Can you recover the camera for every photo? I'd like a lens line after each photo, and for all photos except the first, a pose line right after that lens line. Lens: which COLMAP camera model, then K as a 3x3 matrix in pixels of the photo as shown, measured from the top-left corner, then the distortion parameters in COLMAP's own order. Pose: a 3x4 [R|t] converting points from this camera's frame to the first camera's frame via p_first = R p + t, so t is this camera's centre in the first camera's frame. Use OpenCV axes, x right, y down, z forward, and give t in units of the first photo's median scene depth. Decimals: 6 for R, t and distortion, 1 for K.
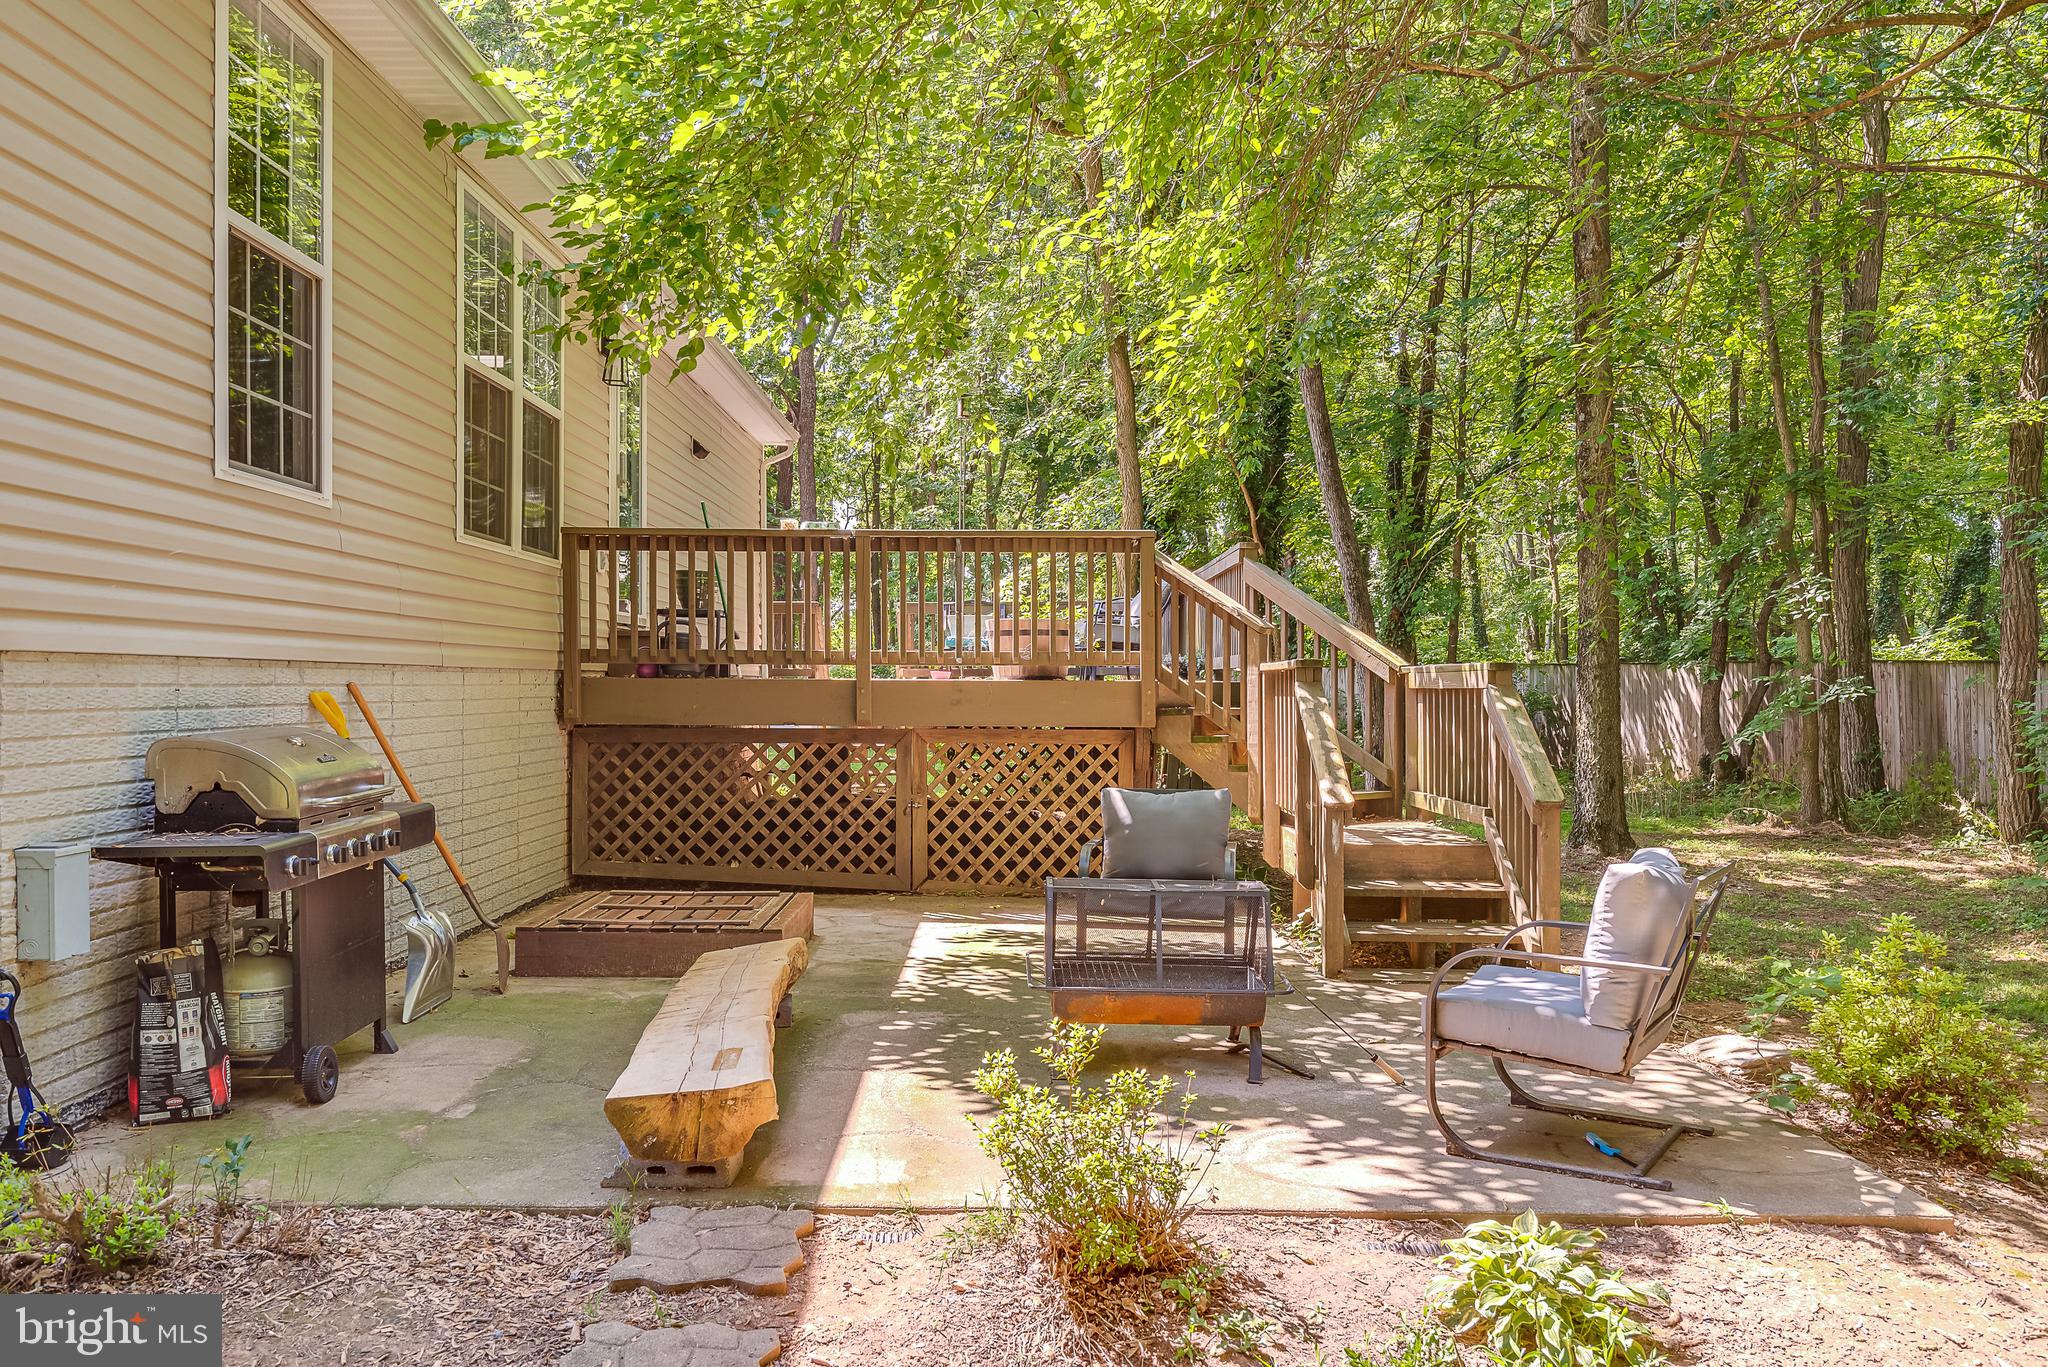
lens RADIAL K [[1543.9, 0, 1026.3], [0, 1543.9, 676.4], [0, 0, 1]] dist [-0.003734, 0.006299]
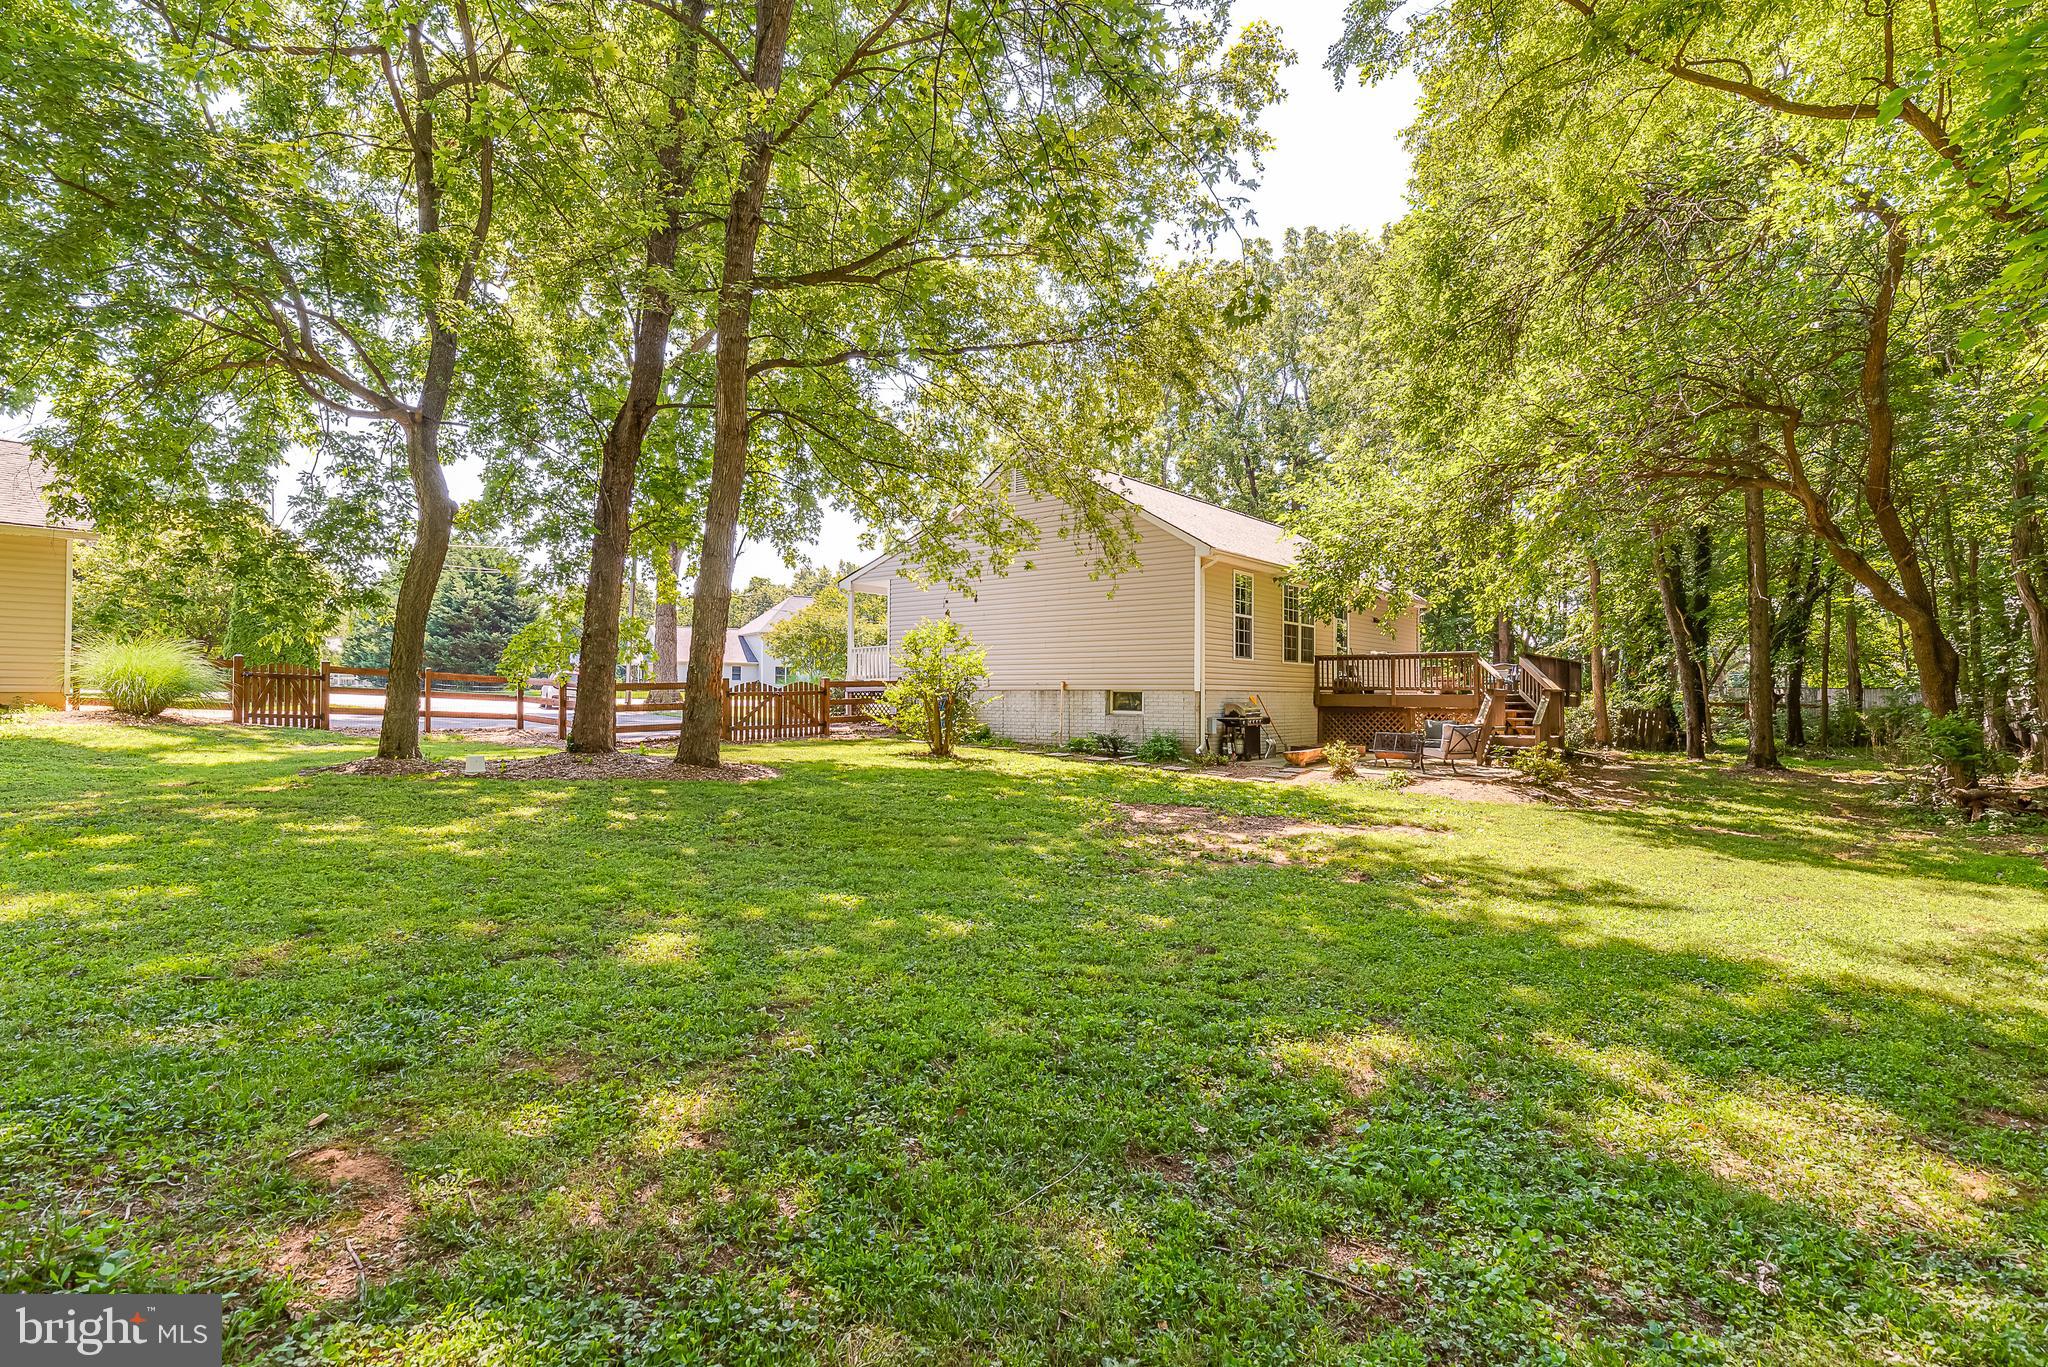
lens RADIAL K [[994.2, 0, 992.5], [0, 994.2, 686.6], [0, 0, 1]] dist [0.001591, -0.000192]
pose [[0.752671, -0.005241, -0.658376, 1.136520], [-0.001118, 0.999957, -0.009239, 0.008987], [0.658396, 0.007690, 0.752632, -2.184546]]
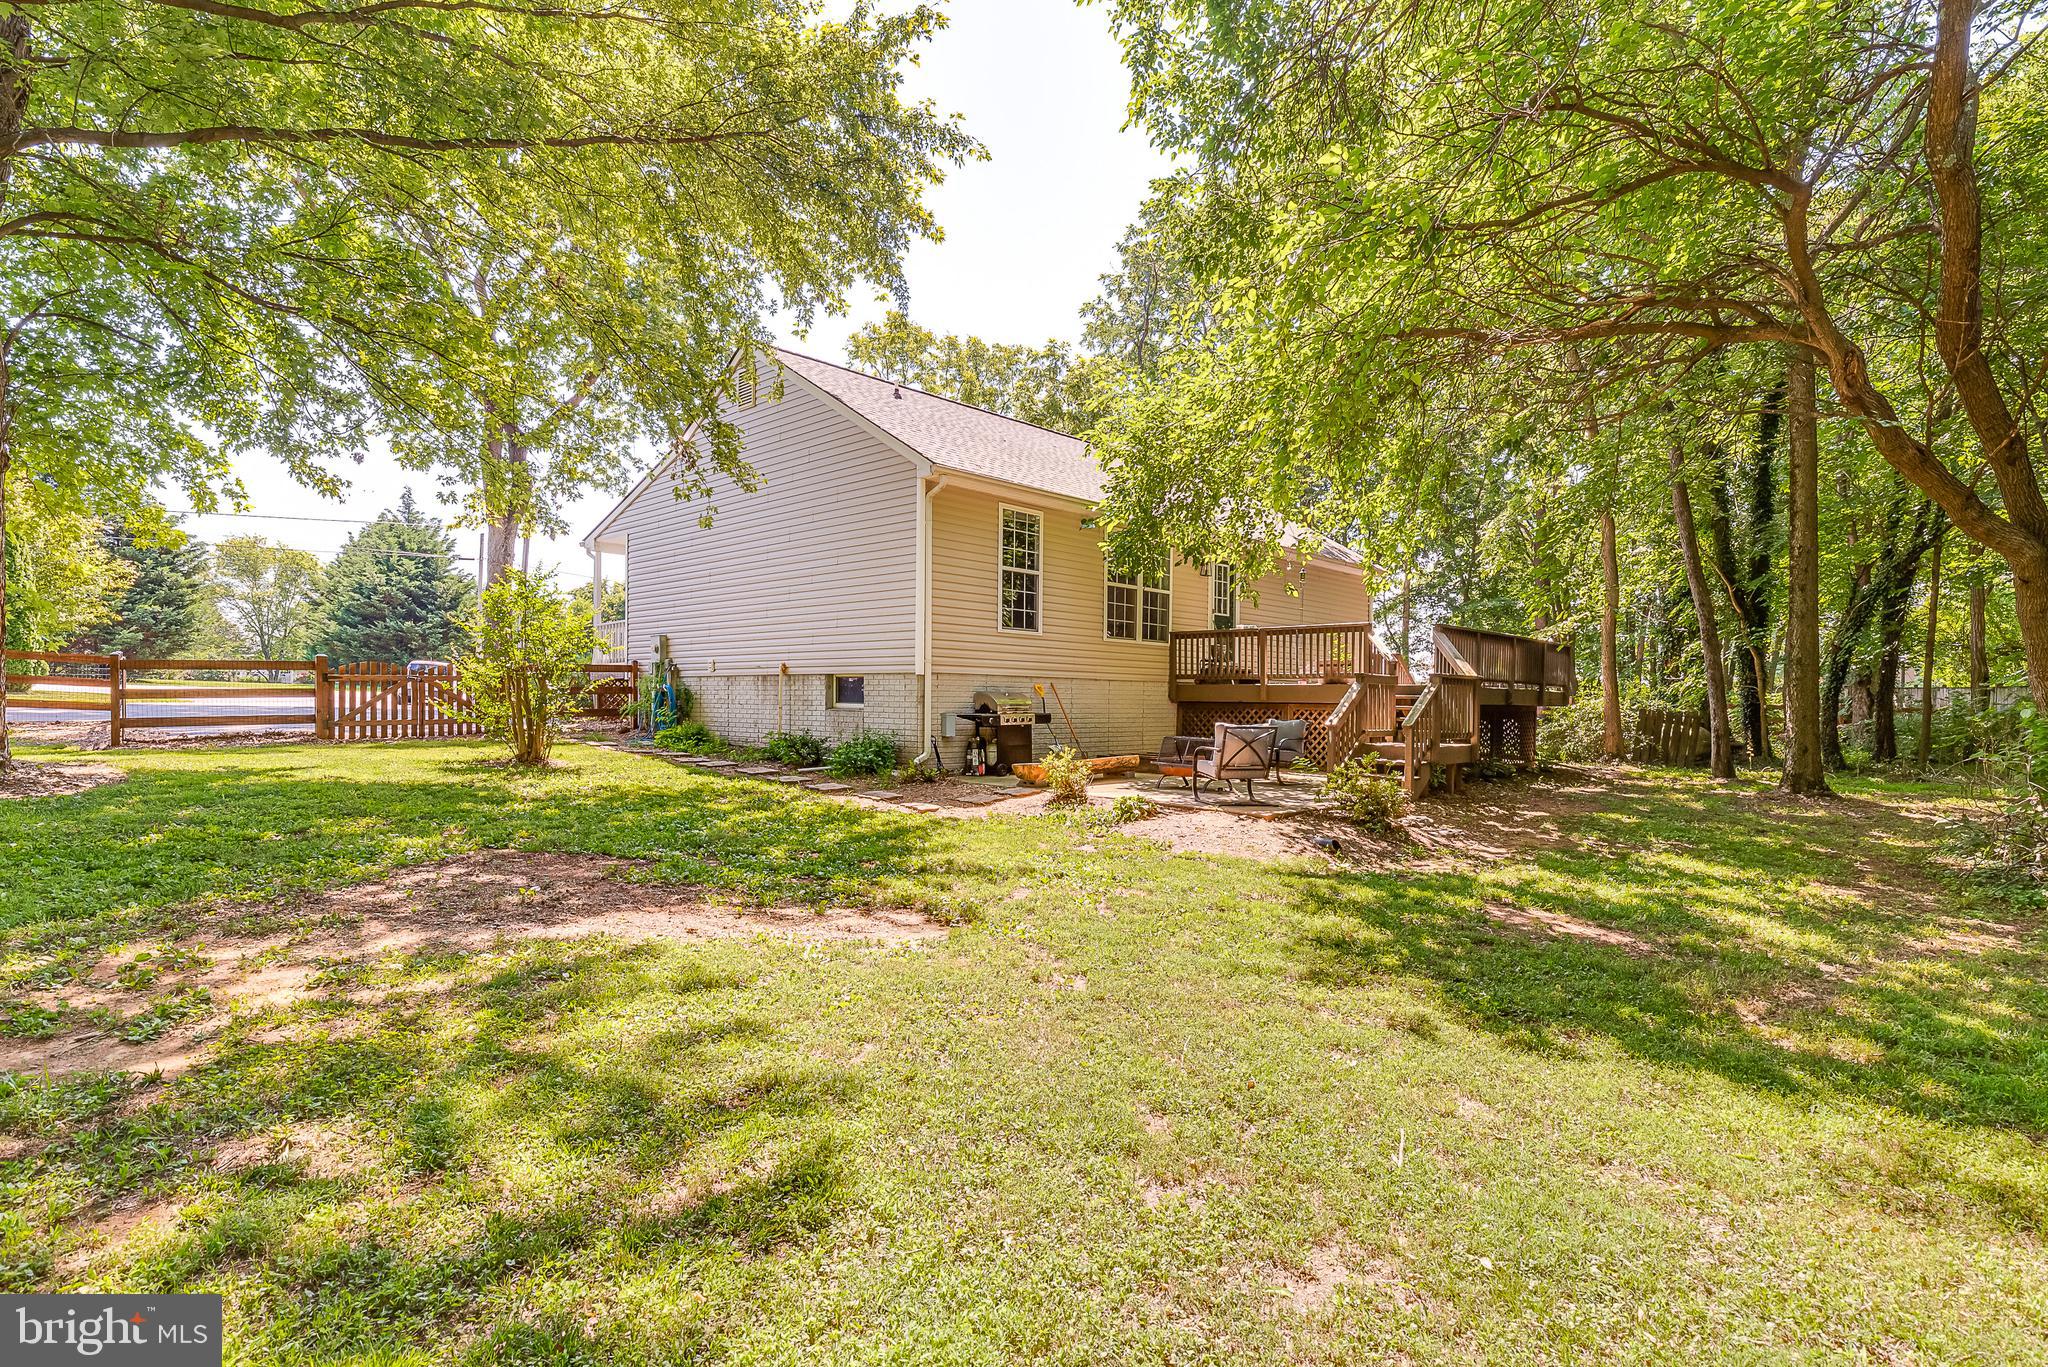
lens RADIAL K [[994.2, 0, 1028.2], [0, 994.2, 717.3], [0, 0, 1]] dist [0.001591, -0.000192]
pose [[0.703291, 0.016907, -0.710701, 1.268292], [-0.006927, 0.999833, 0.016931, 0.049205], [0.710868, -0.006984, 0.703291, -0.730367]]
